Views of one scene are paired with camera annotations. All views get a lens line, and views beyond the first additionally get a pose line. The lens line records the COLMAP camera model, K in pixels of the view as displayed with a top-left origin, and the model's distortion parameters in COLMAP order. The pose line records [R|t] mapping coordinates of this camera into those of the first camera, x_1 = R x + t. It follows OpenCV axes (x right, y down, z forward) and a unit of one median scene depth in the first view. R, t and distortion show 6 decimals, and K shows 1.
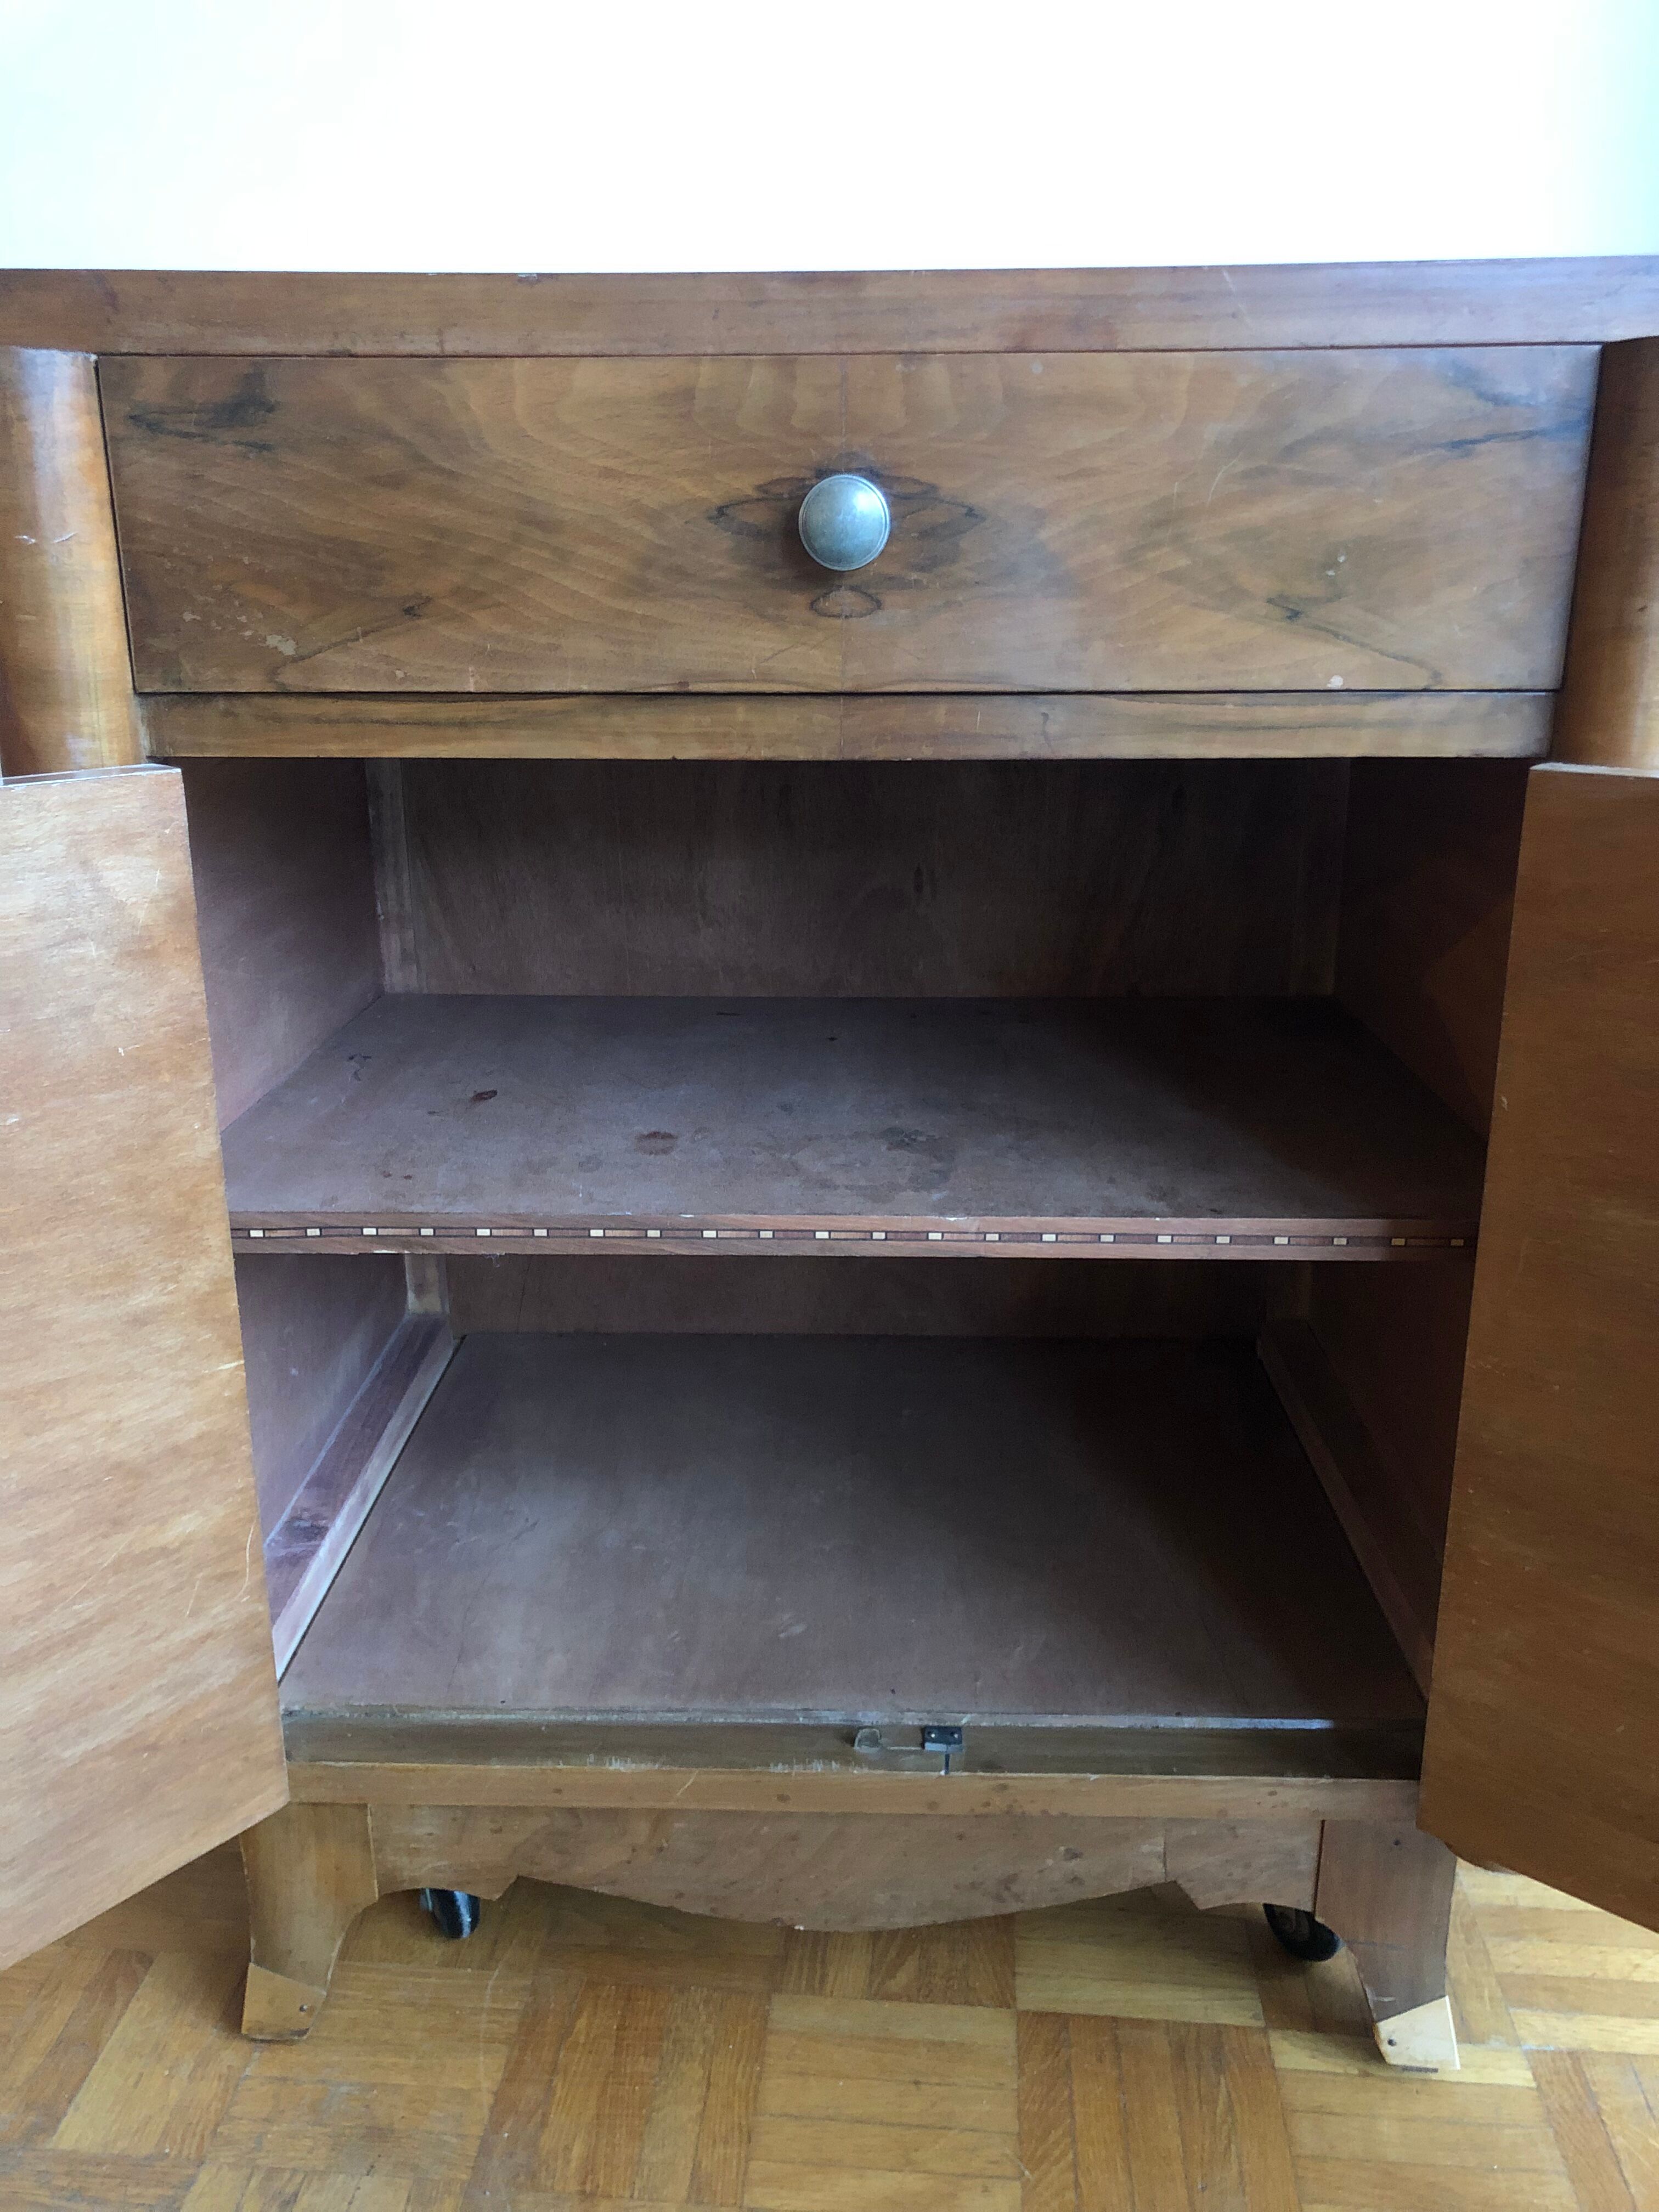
lens RADIAL K [[1748.2, 0, 828.8], [0, 1748.2, 1098.9], [0, 0, 1]] dist [-0.006154, 0.067295]
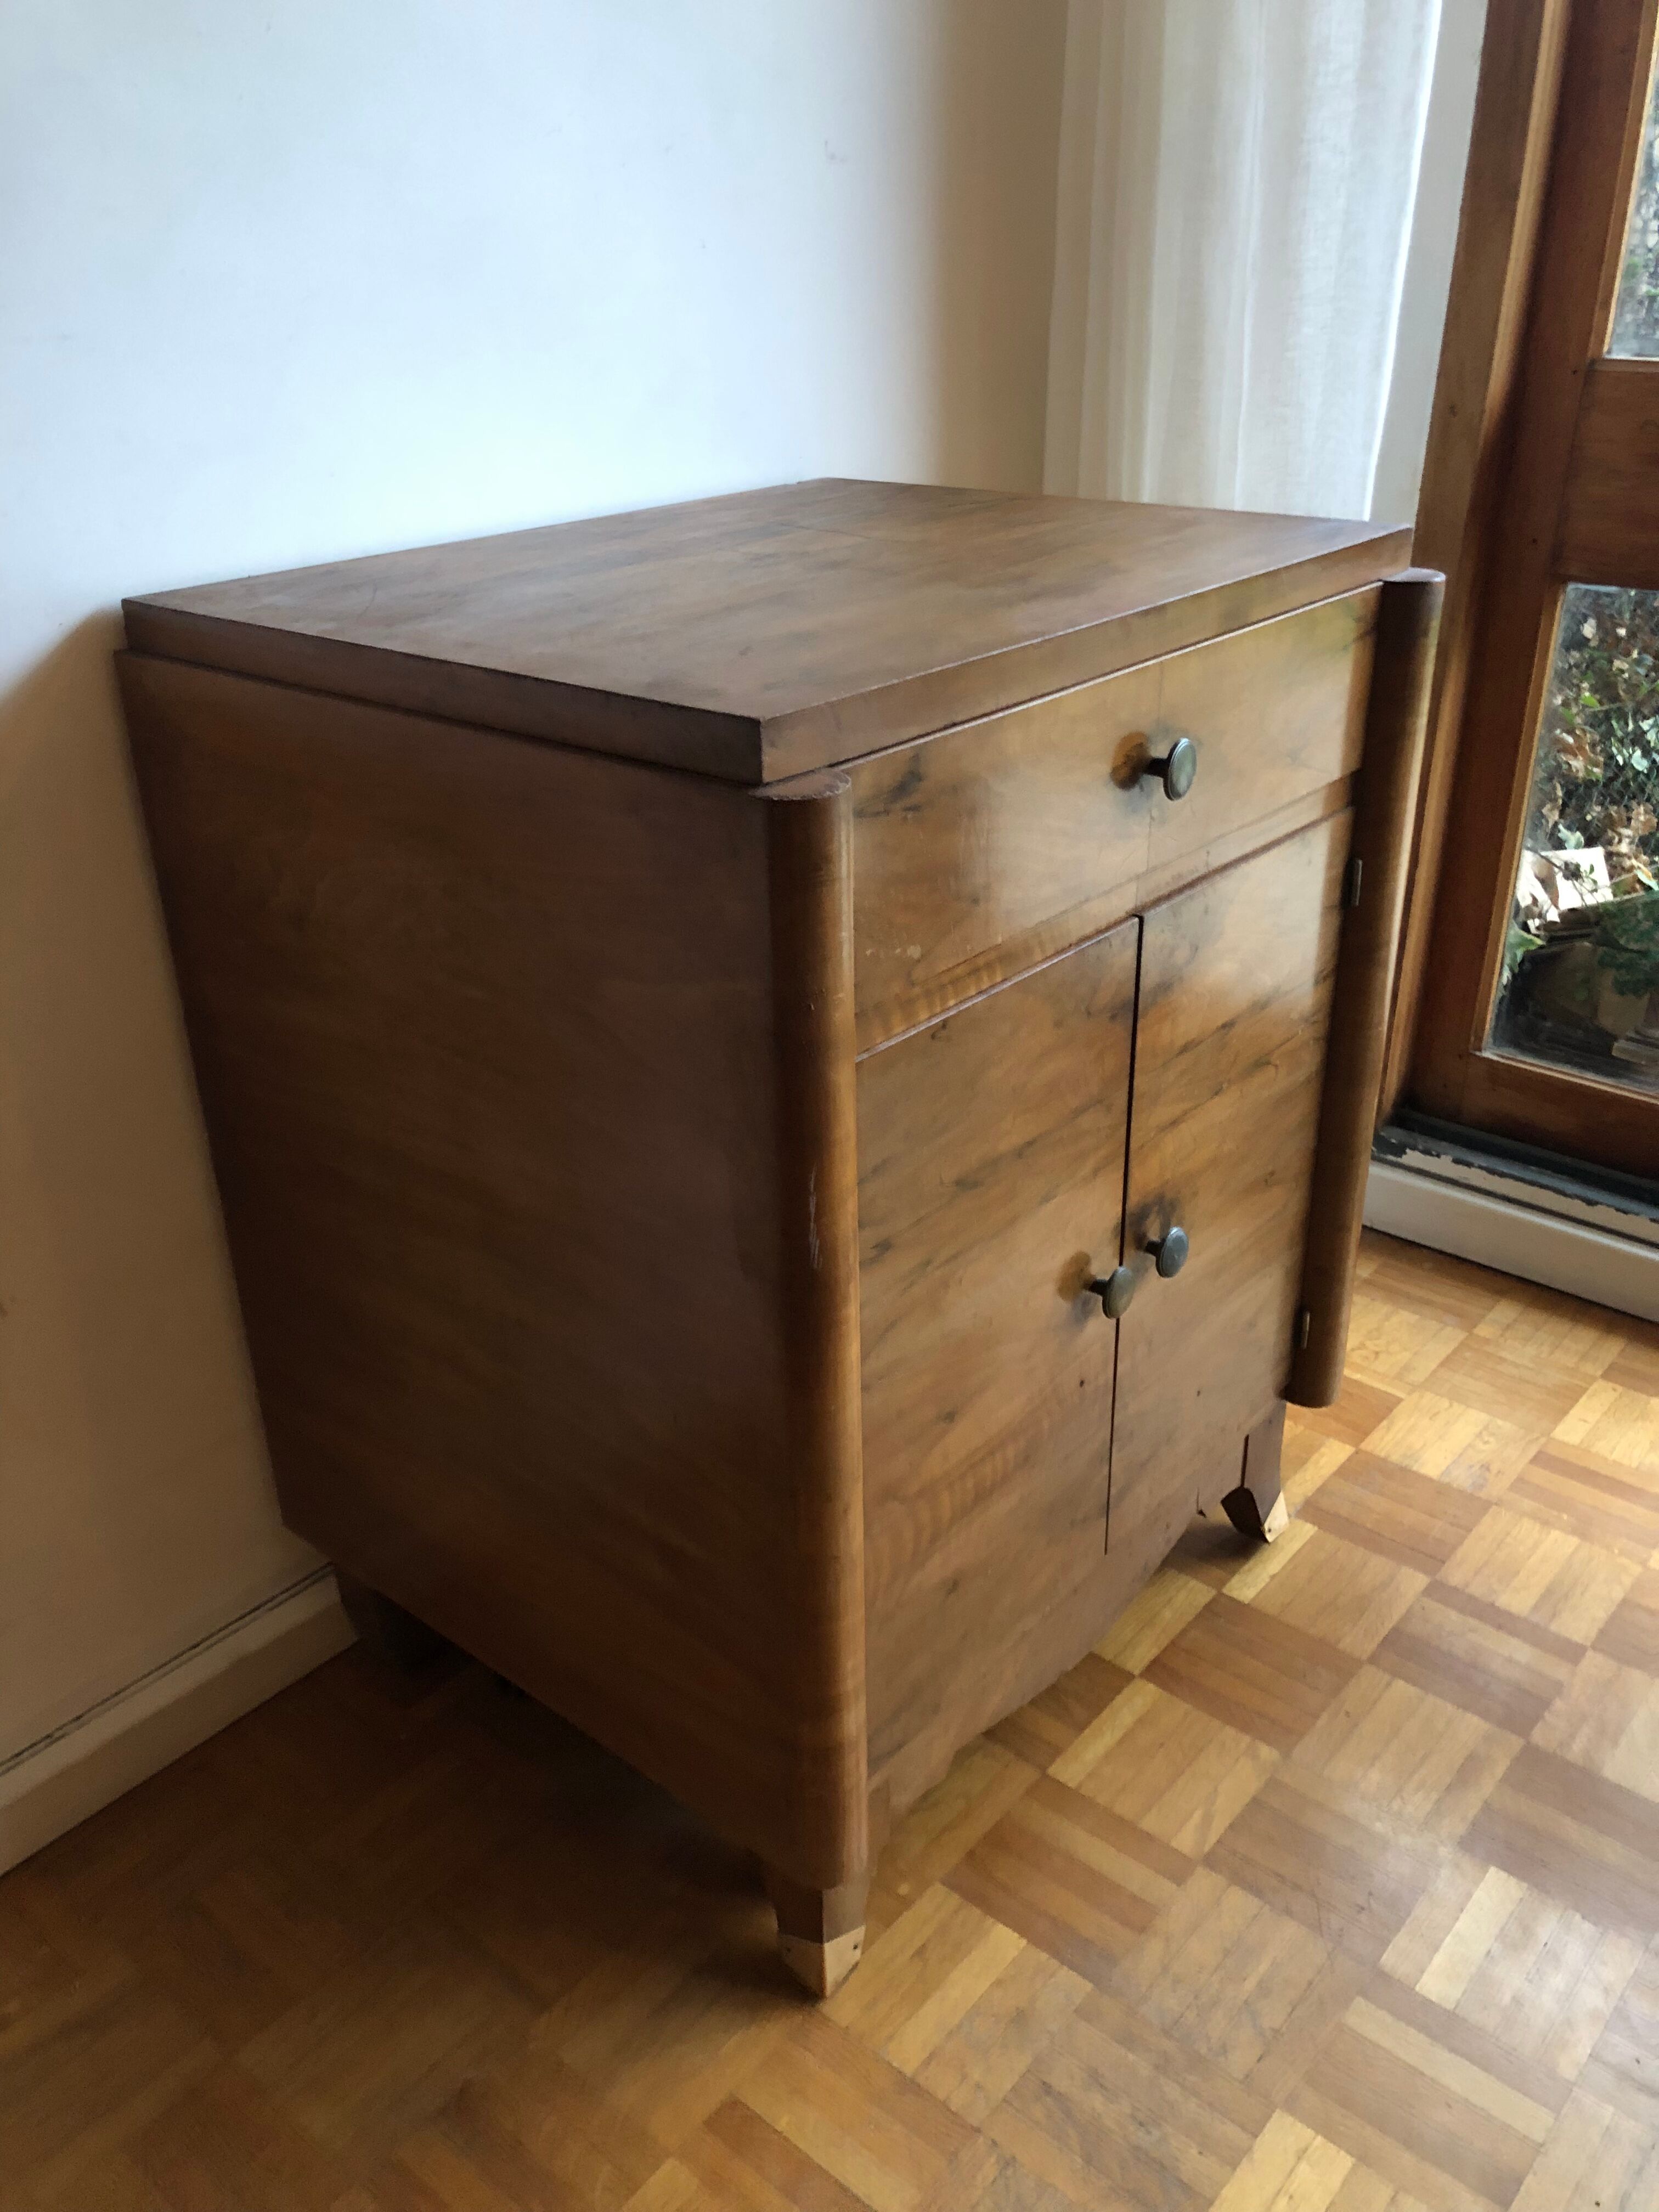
lens RADIAL K [[1823.3, 0, 823.6], [0, 1823.3, 1123.6], [0, 0, 1]] dist [-0.002412, 0.044326]
pose [[0.627302, -0.352593, 0.694385, -1.333593], [0.238893, 0.935771, 0.259349, -0.507783], [-0.741231, 0.003193, 0.671243, 0.169852]]
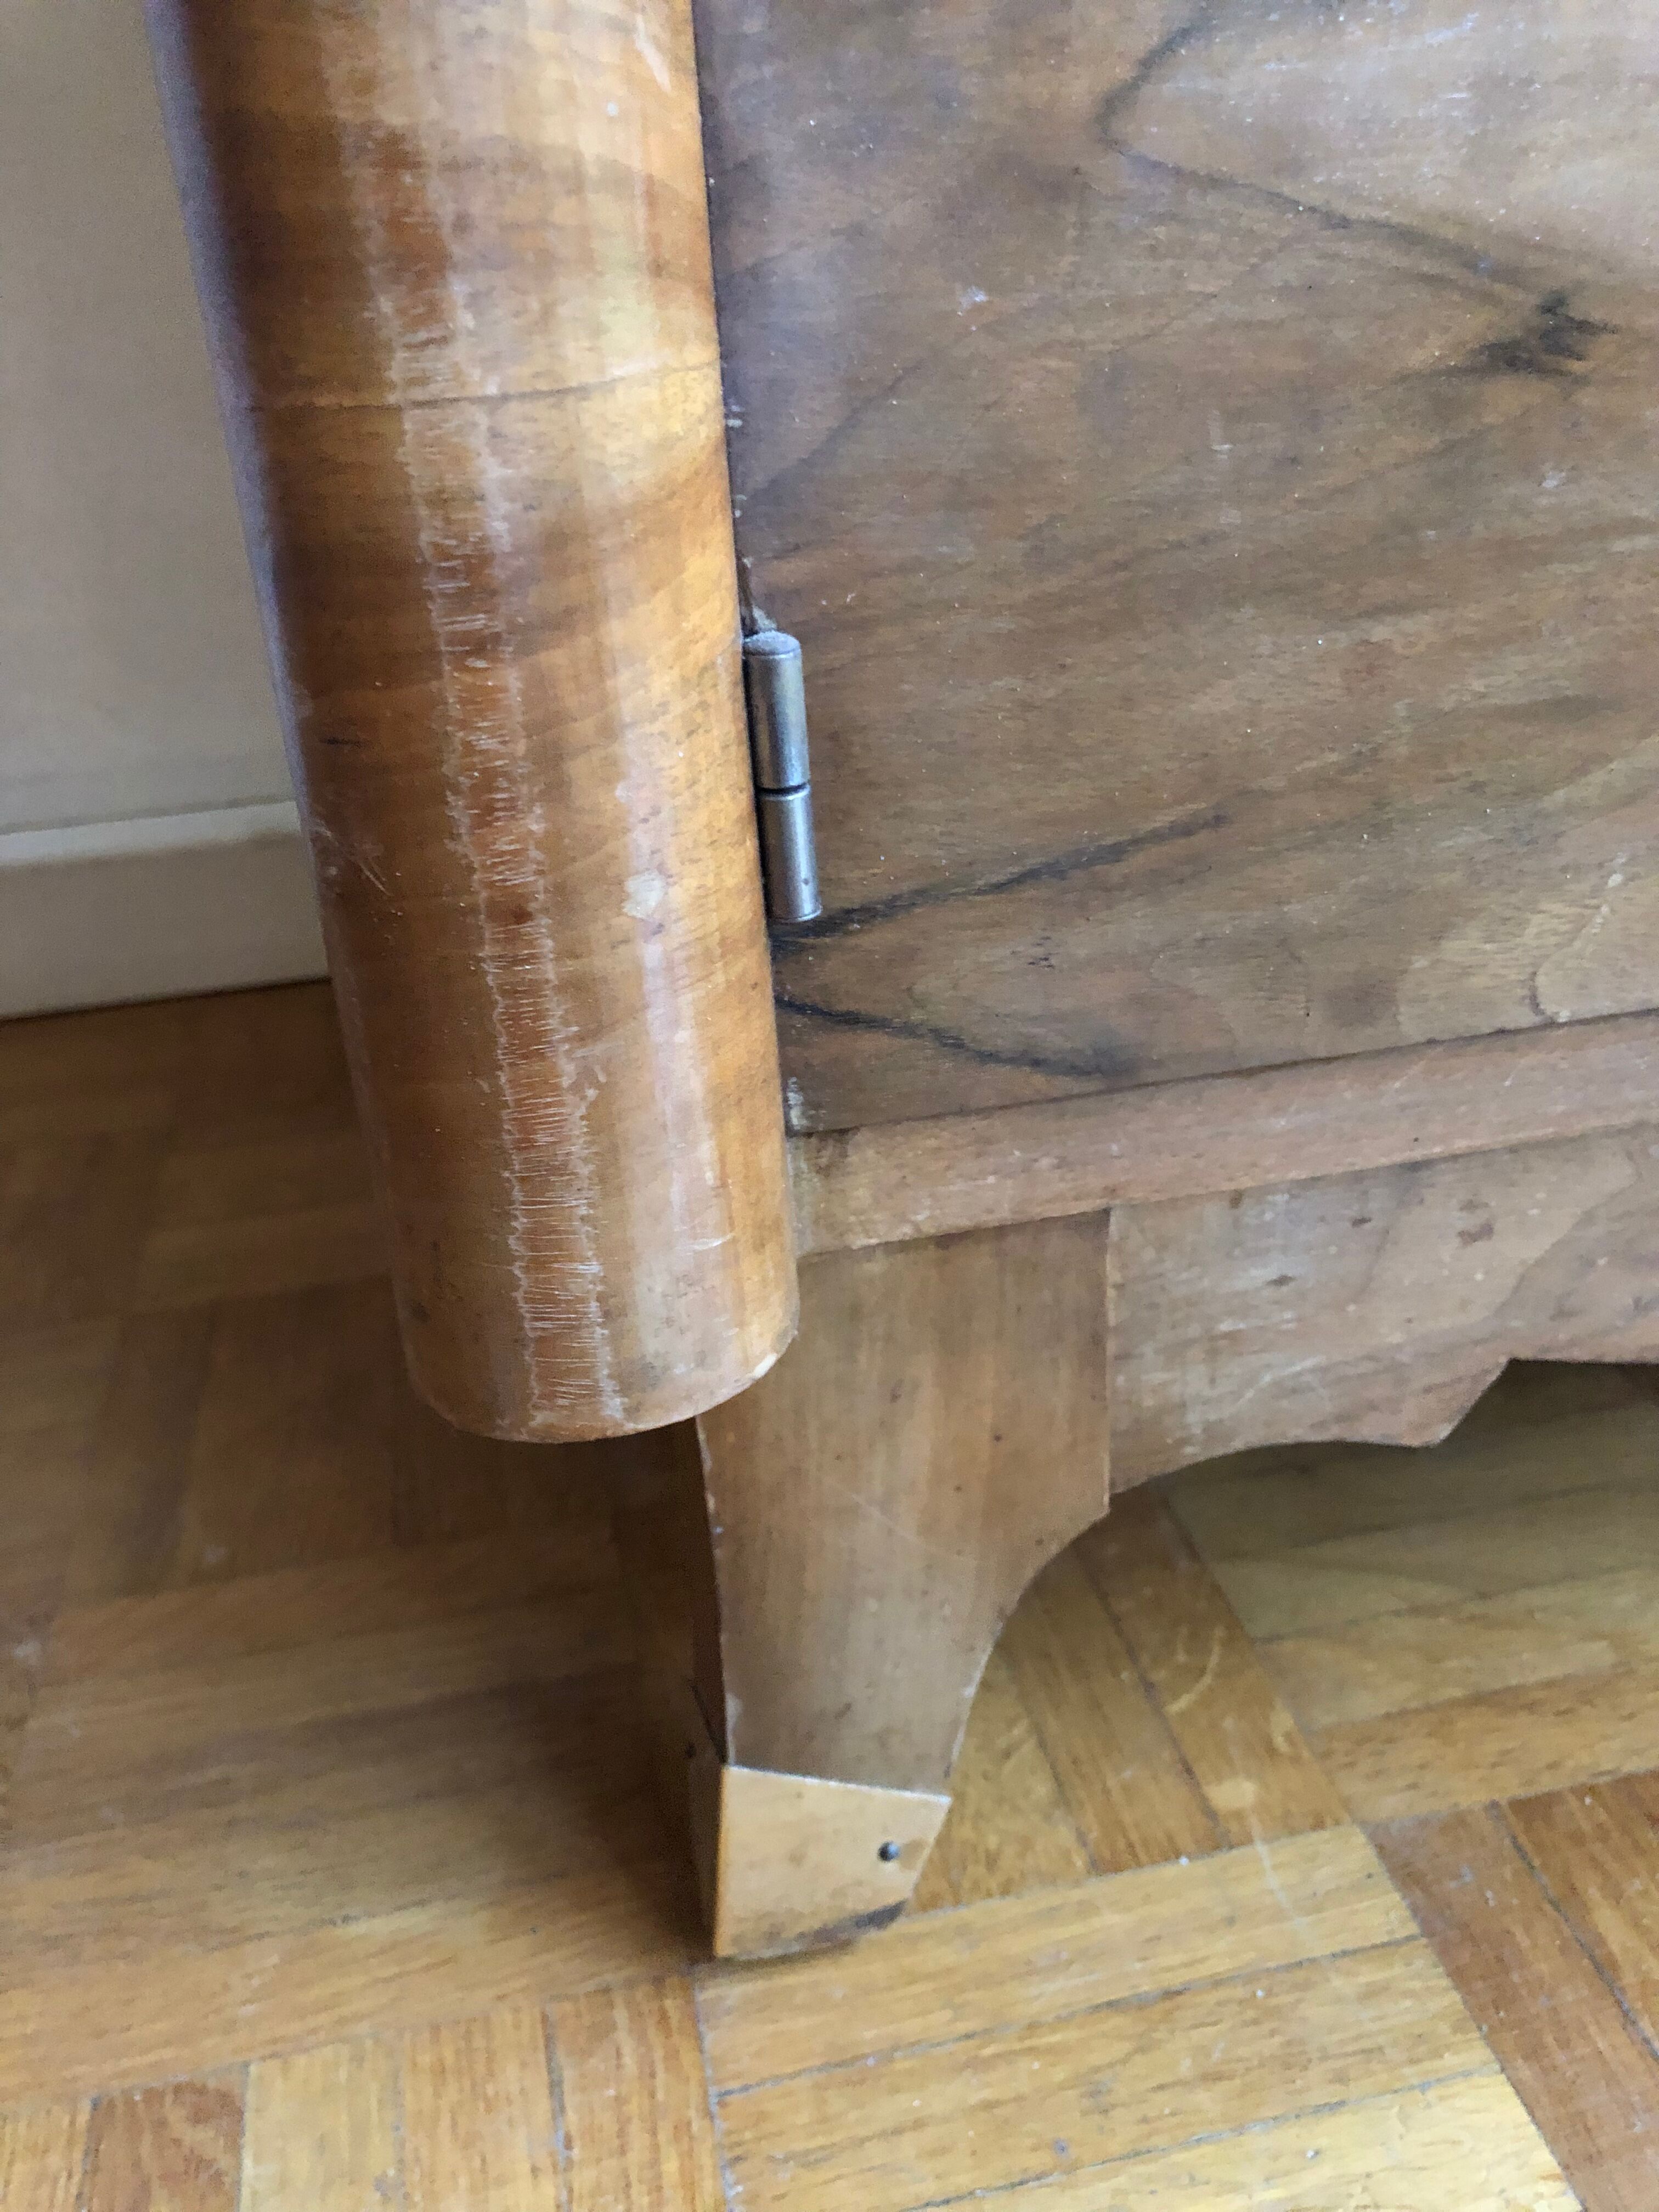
lens RADIAL K [[1806.8, 0, 815.8], [0, 1806.8, 1080.6], [0, 0, 1]] dist [0.008283, -0.000719]
pose [[0.971236, -0.151318, 0.183858, -0.462960], [0.121419, 0.978916, 0.164259, 0.404692], [-0.204837, -0.137211, 0.969131, 0.890250]]
